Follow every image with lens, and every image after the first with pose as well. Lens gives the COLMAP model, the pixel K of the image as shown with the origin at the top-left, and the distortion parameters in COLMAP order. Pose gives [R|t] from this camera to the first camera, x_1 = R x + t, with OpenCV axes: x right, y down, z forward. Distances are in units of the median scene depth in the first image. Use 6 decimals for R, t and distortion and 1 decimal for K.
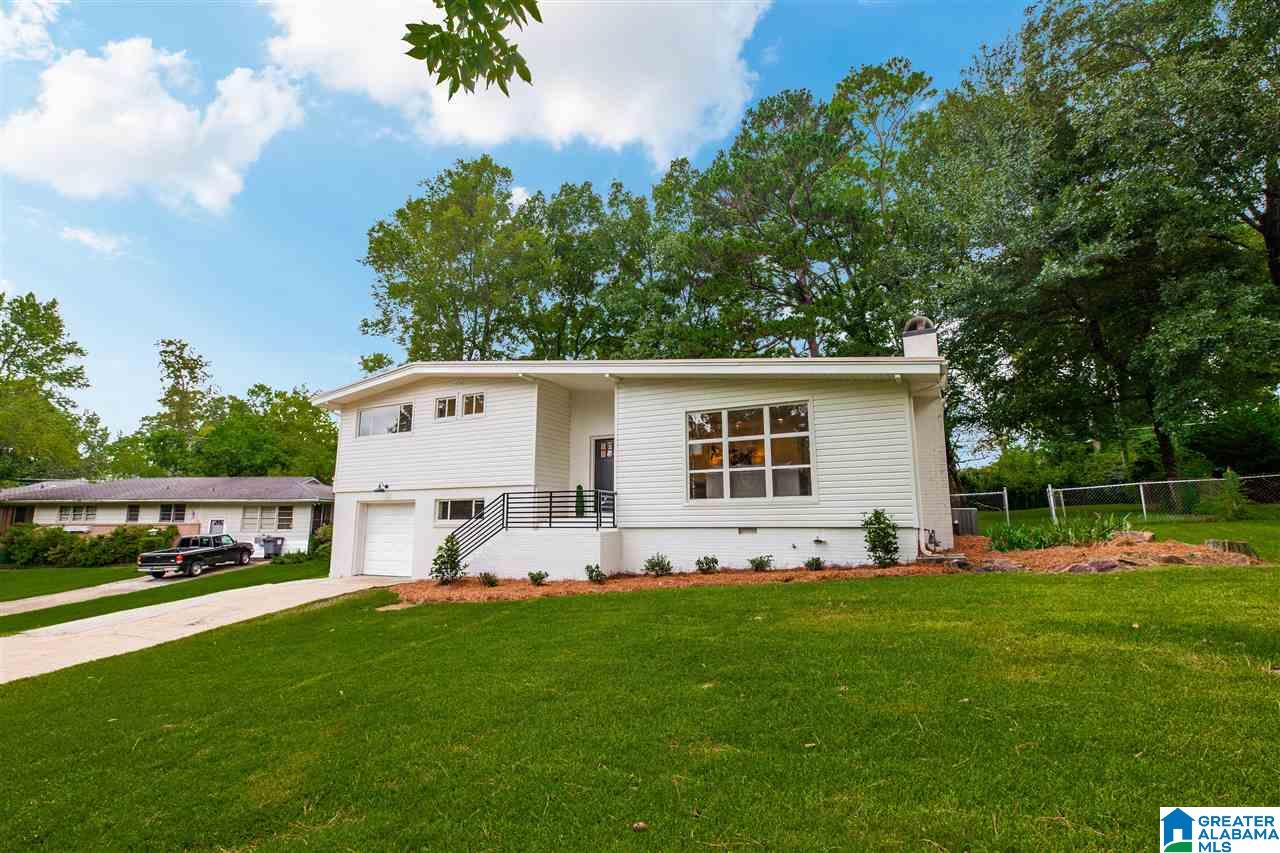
lens RADIAL K [[578.2, 0, 647.0], [0, 578.2, 365.6], [0, 0, 1]] dist [0.001457, 0.000539]
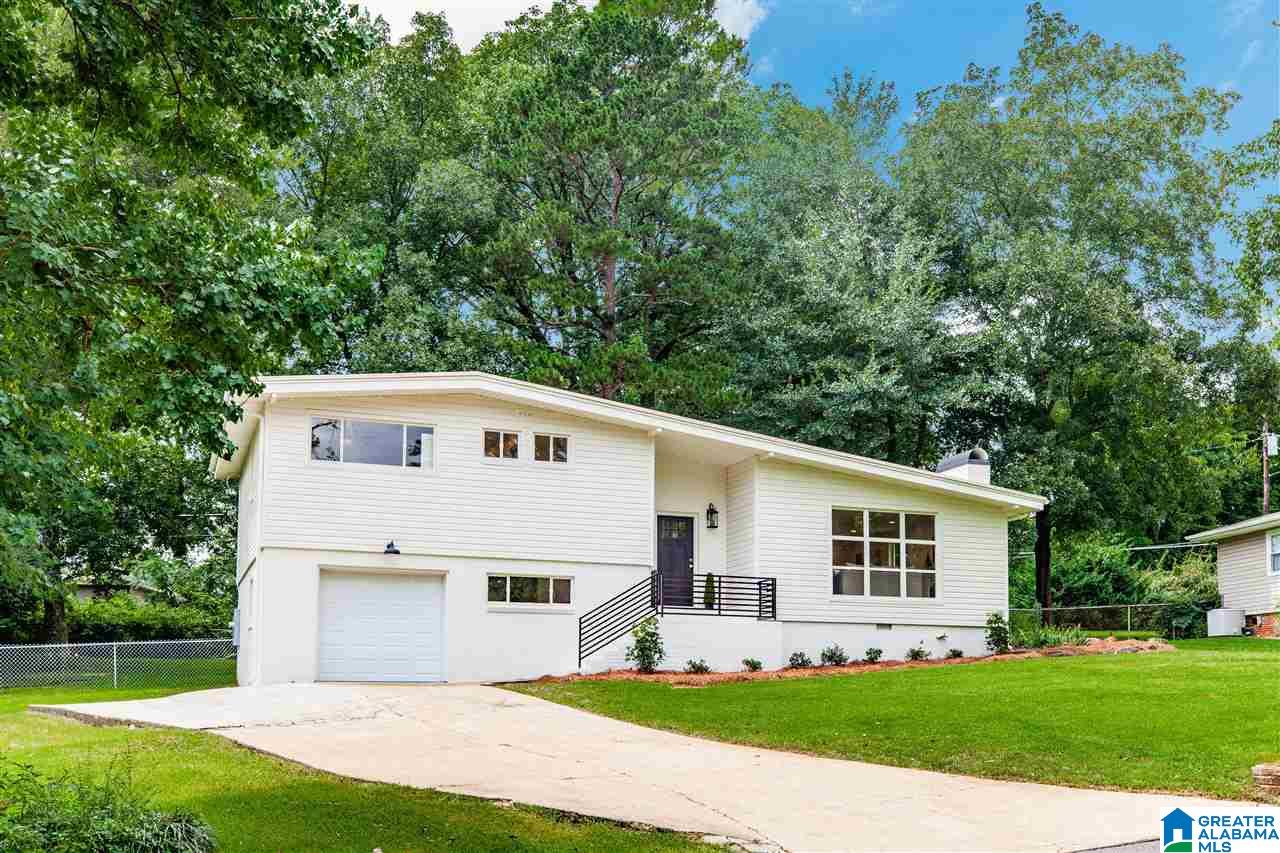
lens RADIAL K [[1360.8, 0, 658.4], [0, 1360.8, 340.9], [0, 0, 1]] dist [-0.000951, 0.000000]
pose [[0.653612, 0.203649, 0.728916, -1.876808], [-0.207038, 0.974492, -0.086610, 0.069226], [-0.727960, -0.094305, 0.679103, -0.323897]]
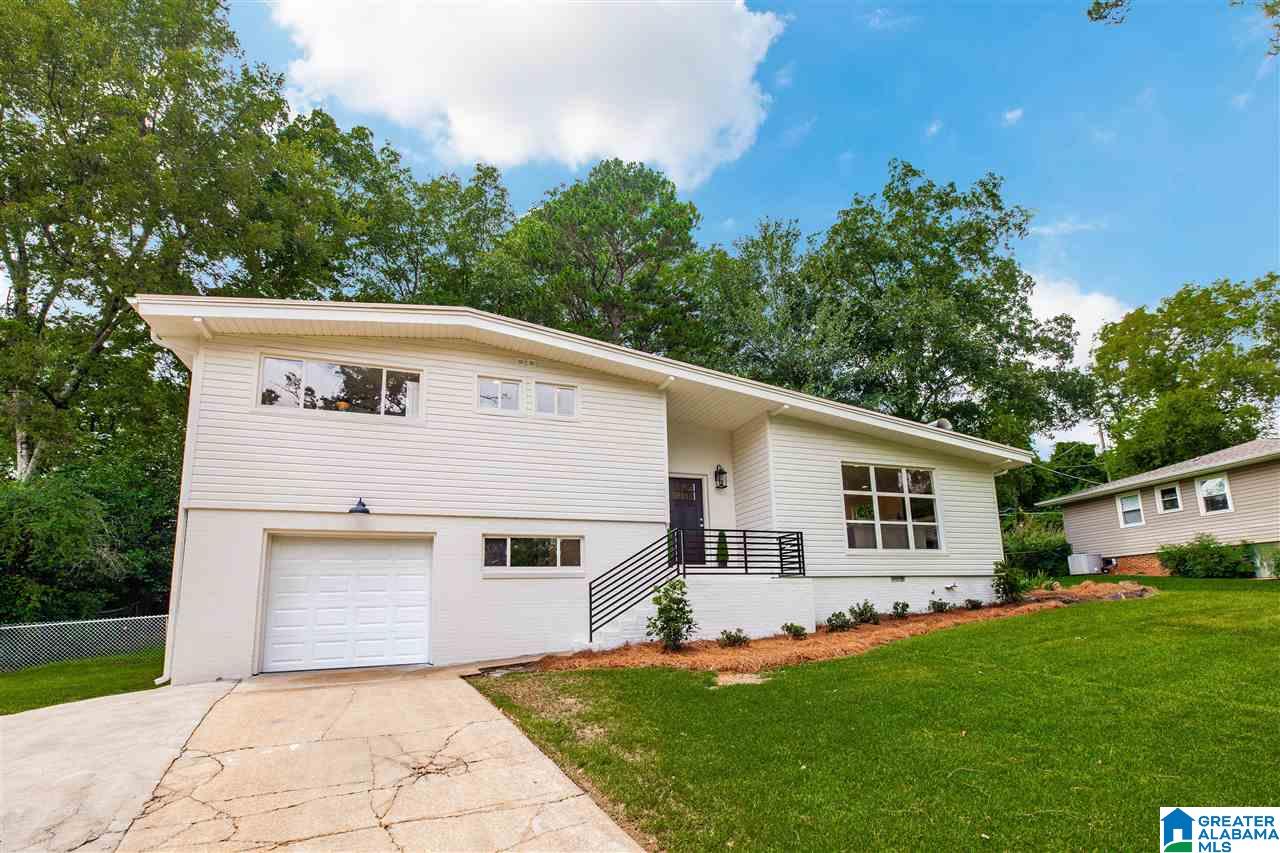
lens RADIAL K [[578.2, 0, 626.3], [0, 578.2, 462.3], [0, 0, 1]] dist [0.001457, 0.000539]
pose [[0.679953, 0.166518, 0.714098, -0.894710], [-0.173641, 0.982739, -0.063823, 0.210743], [-0.712400, -0.080600, 0.697130, 0.580294]]
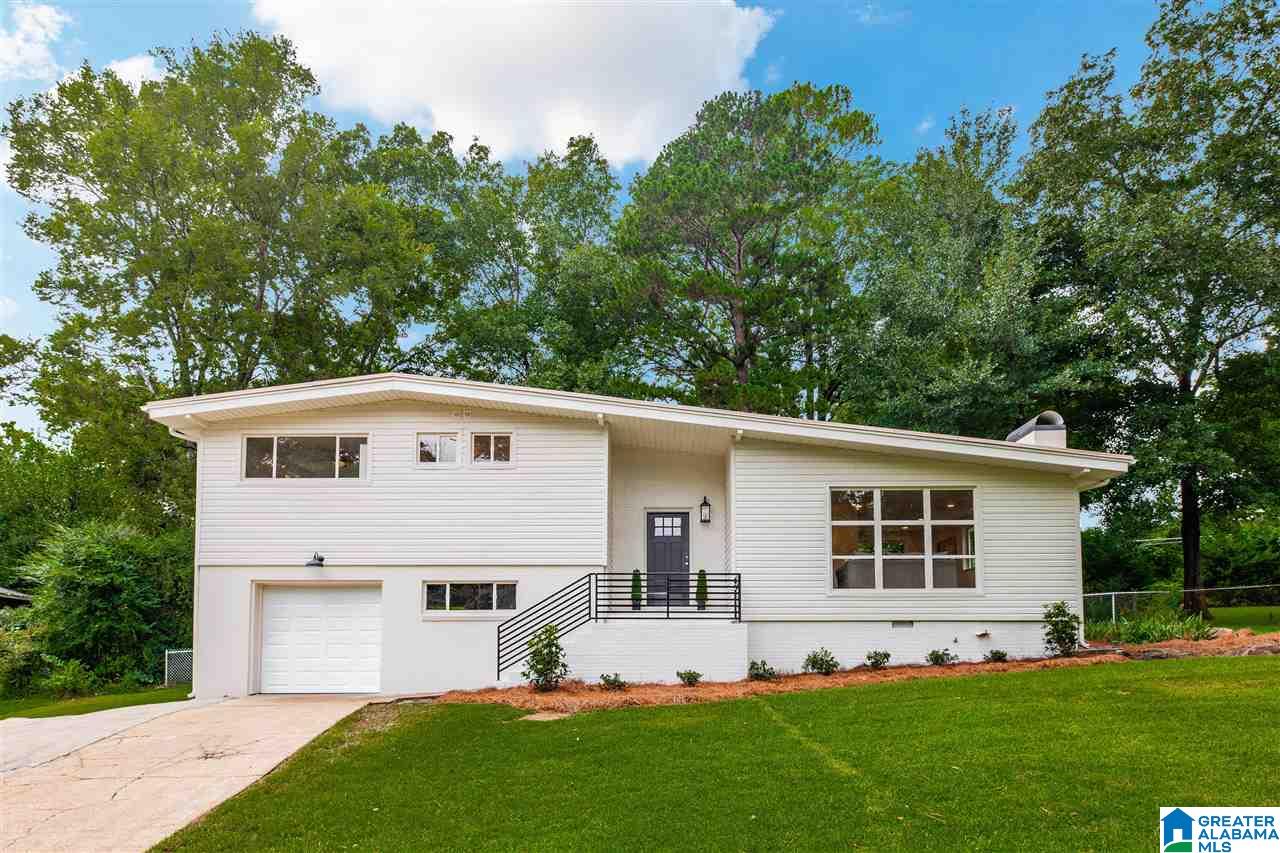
lens RADIAL K [[755.3, 0, 657.5], [0, 755.3, 527.1], [0, 0, 1]] dist [0.005822, 0.005253]
pose [[0.898136, 0.072180, 0.433753, -0.634670], [-0.119588, 0.989349, 0.082985, 0.077798], [-0.423143, -0.126404, 0.897202, 0.117774]]
